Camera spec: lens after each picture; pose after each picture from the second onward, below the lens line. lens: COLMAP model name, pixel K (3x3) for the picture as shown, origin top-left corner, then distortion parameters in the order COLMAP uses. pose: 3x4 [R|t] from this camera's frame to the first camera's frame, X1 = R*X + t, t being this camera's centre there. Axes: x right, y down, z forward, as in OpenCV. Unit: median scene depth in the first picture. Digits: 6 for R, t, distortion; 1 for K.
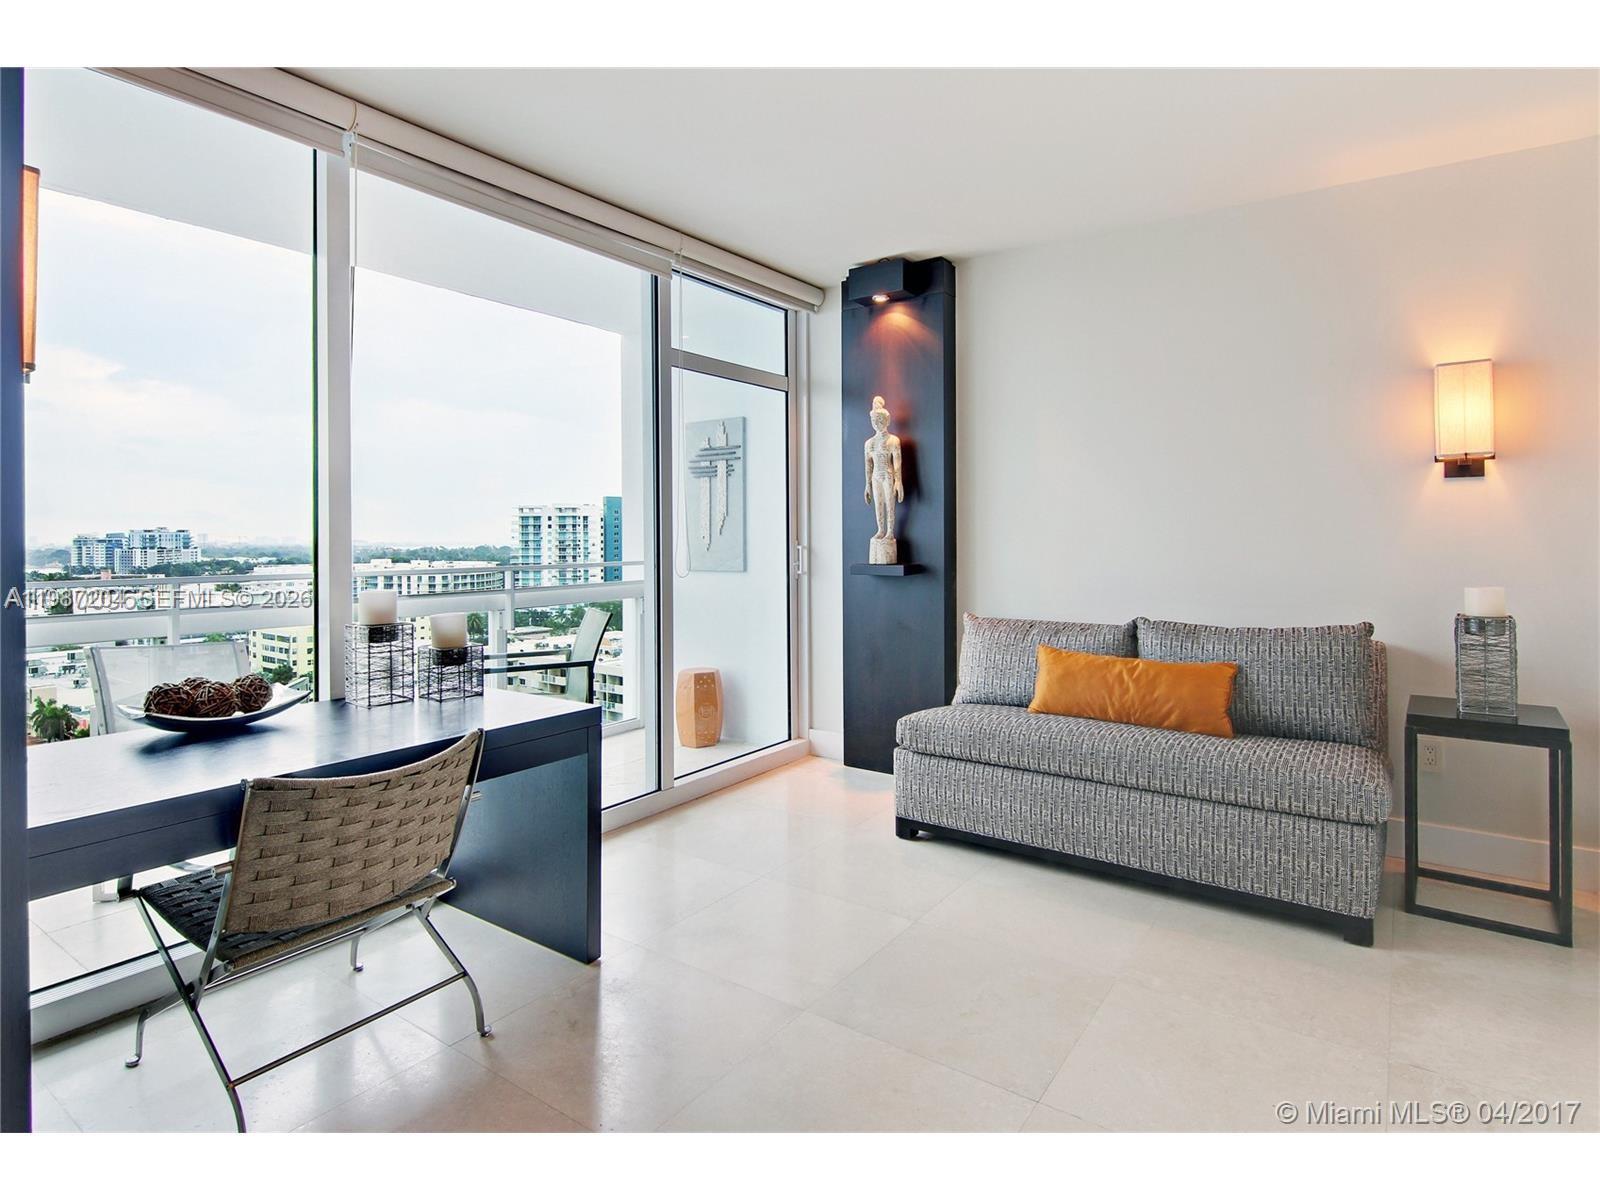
lens RADIAL K [[844.7, 0, 799.8], [0, 844.7, 529.9], [0, 0, 1]] dist [0.013601, -0.000466]
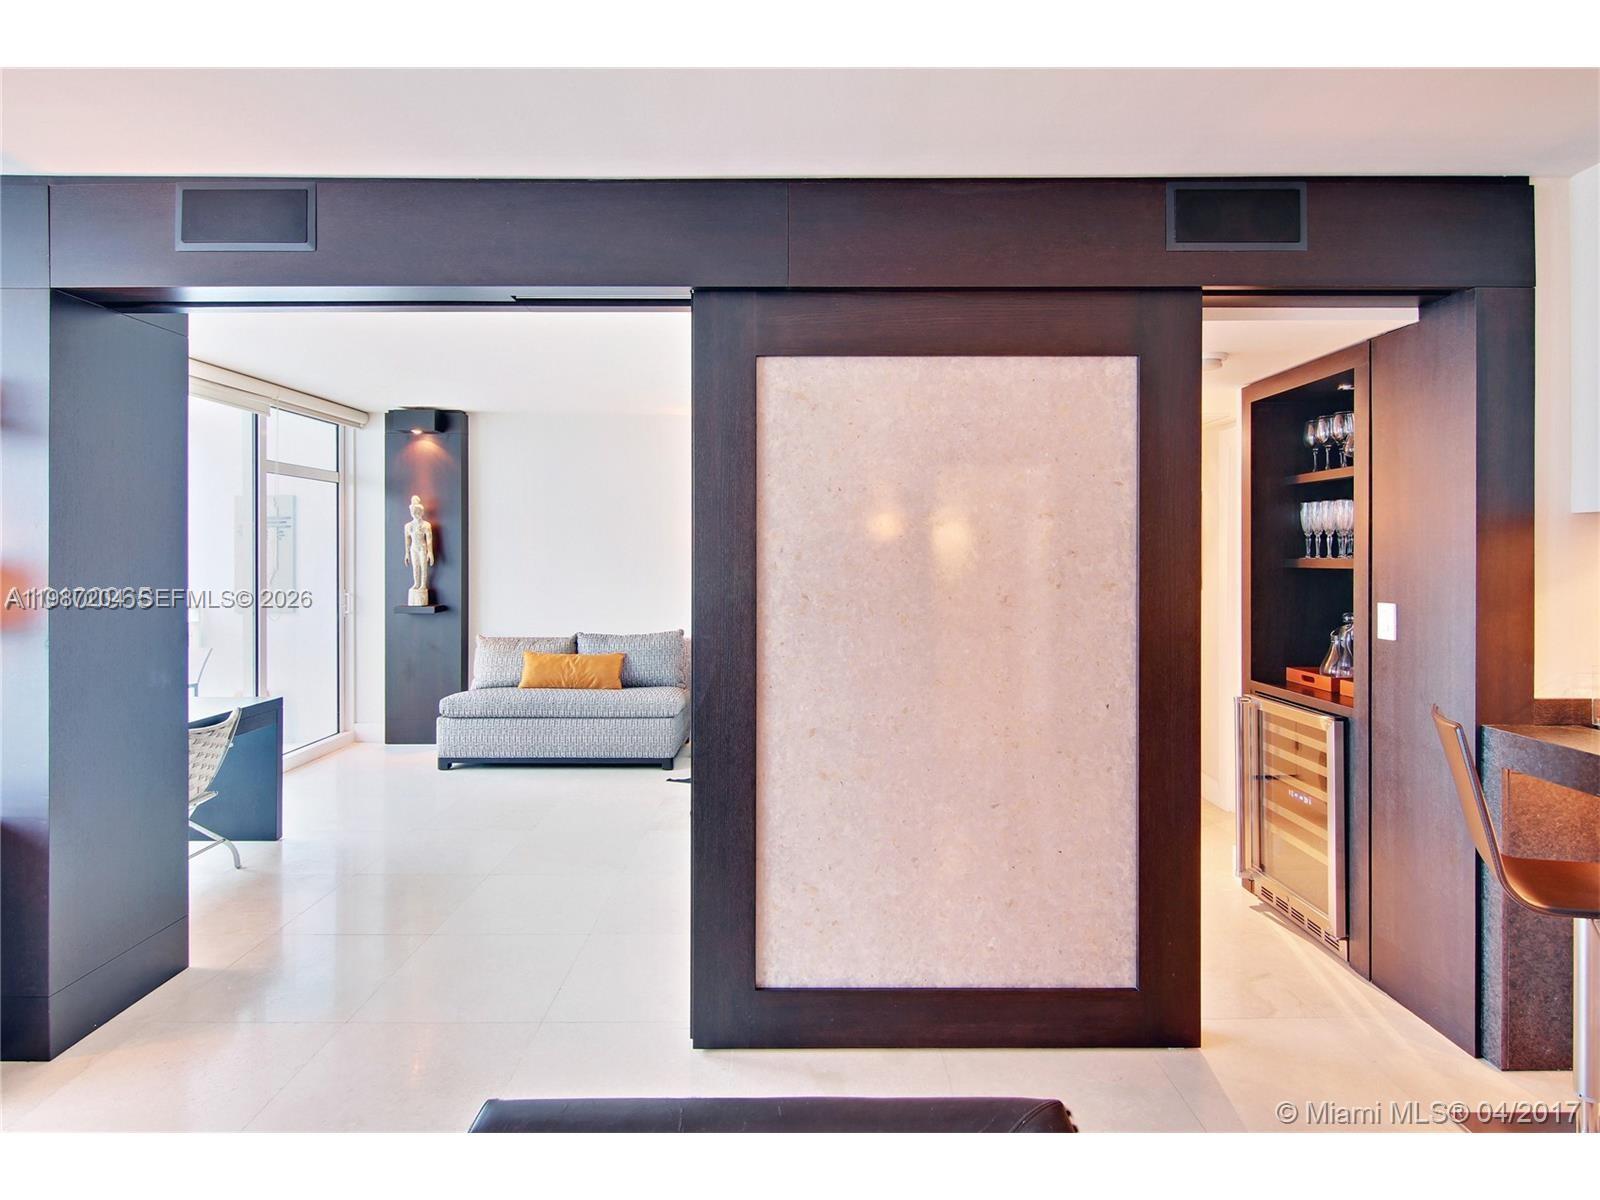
lens RADIAL K [[841.0, 0, 806.8], [0, 841.0, 570.8], [0, 0, 1]] dist [0.000953, -0.000736]
pose [[0.813094, -0.008061, 0.582077, -0.217244], [-0.008589, 0.999629, 0.025842, -0.068500], [-0.582070, -0.026012, 0.812723, -0.645212]]
